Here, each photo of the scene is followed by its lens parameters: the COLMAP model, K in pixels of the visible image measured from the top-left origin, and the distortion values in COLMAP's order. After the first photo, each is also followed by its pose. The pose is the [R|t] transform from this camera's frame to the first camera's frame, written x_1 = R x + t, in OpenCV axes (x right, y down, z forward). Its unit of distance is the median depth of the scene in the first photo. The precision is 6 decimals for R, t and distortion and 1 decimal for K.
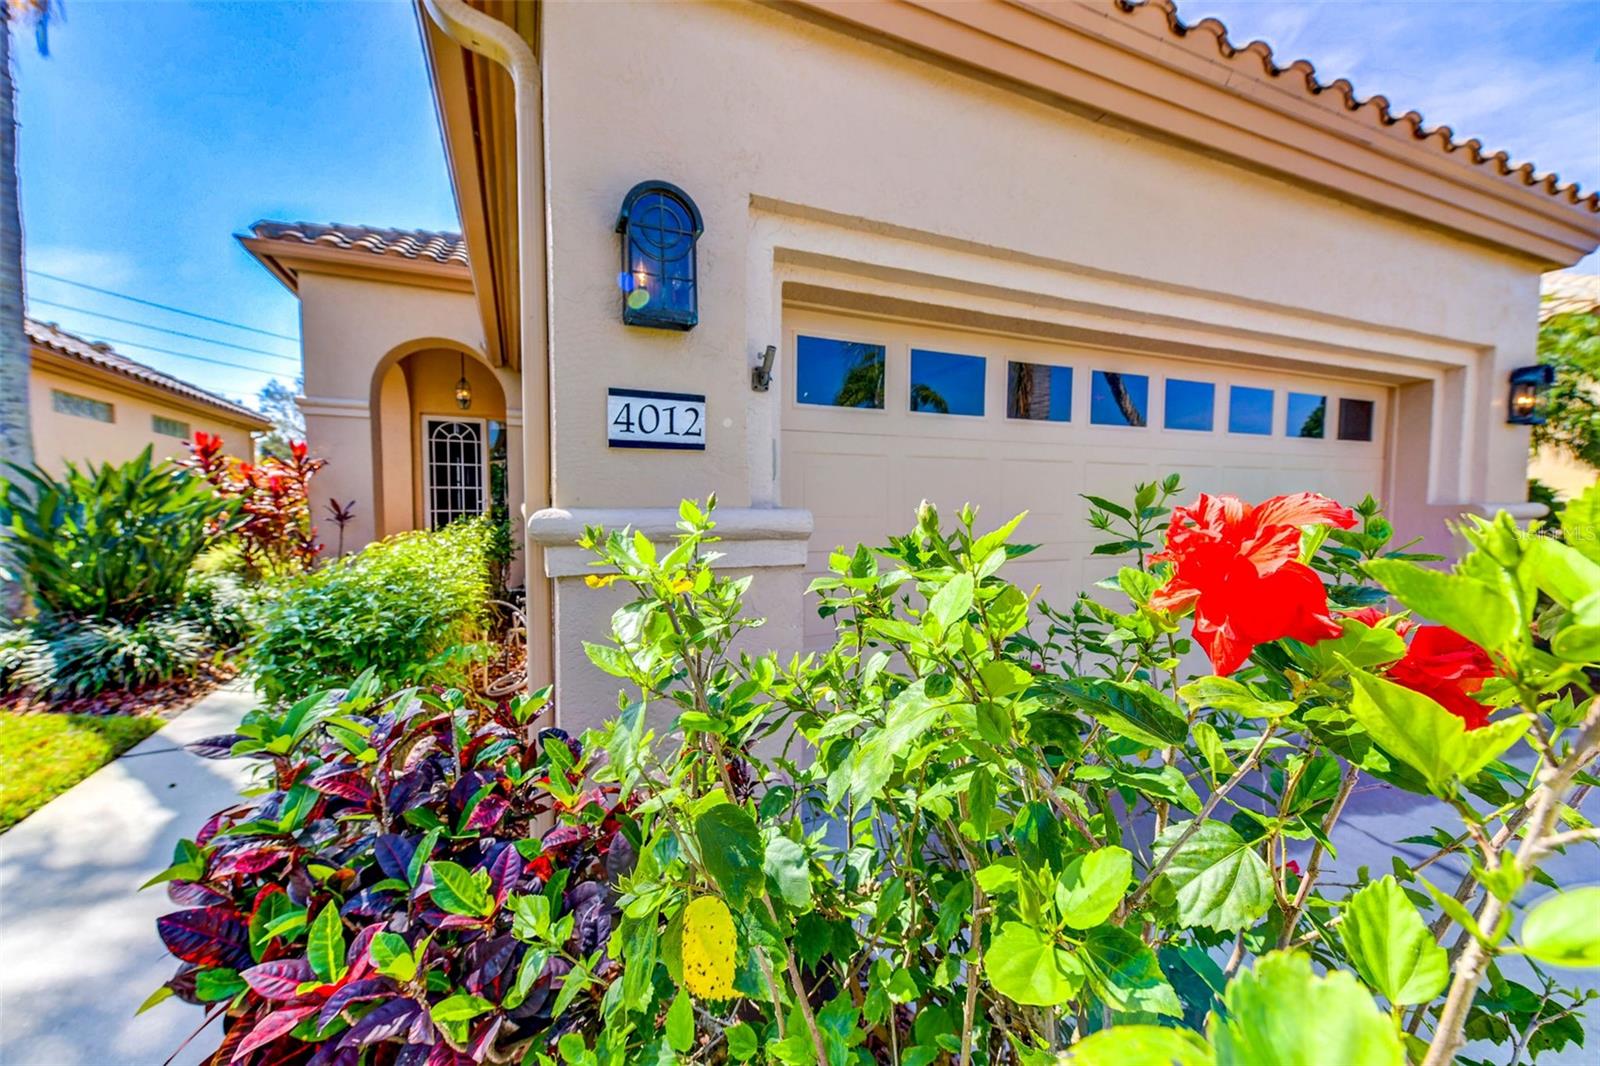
lens RADIAL K [[635.9, 0, 800.0], [0, 635.9, 533.0], [0, 0, 1]] dist [0.000447, -0.000076]
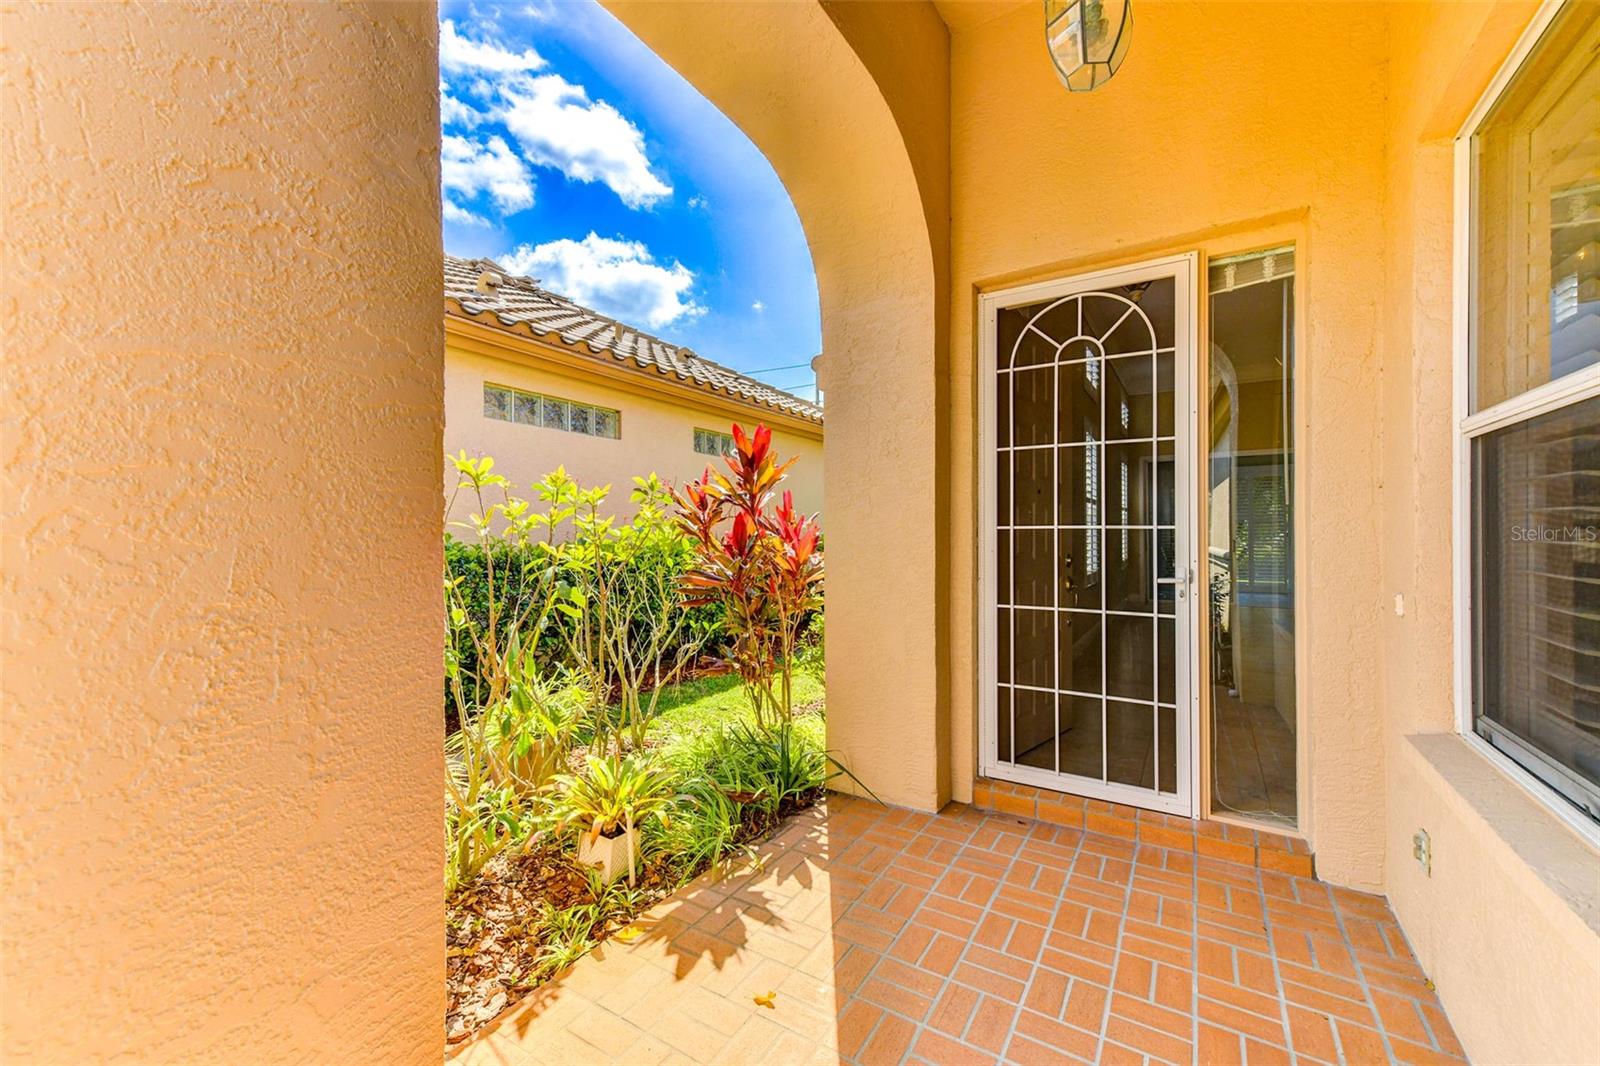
lens RADIAL K [[635.9, 0, 800.0], [0, 635.9, 533.0], [0, 0, 1]] dist [0.000447, -0.000076]
pose [[0.552883, 0.002118, -0.833256, -0.666952], [-0.027538, 0.999497, -0.015731, -0.107432], [0.832804, 0.031643, 0.552663, 1.320576]]
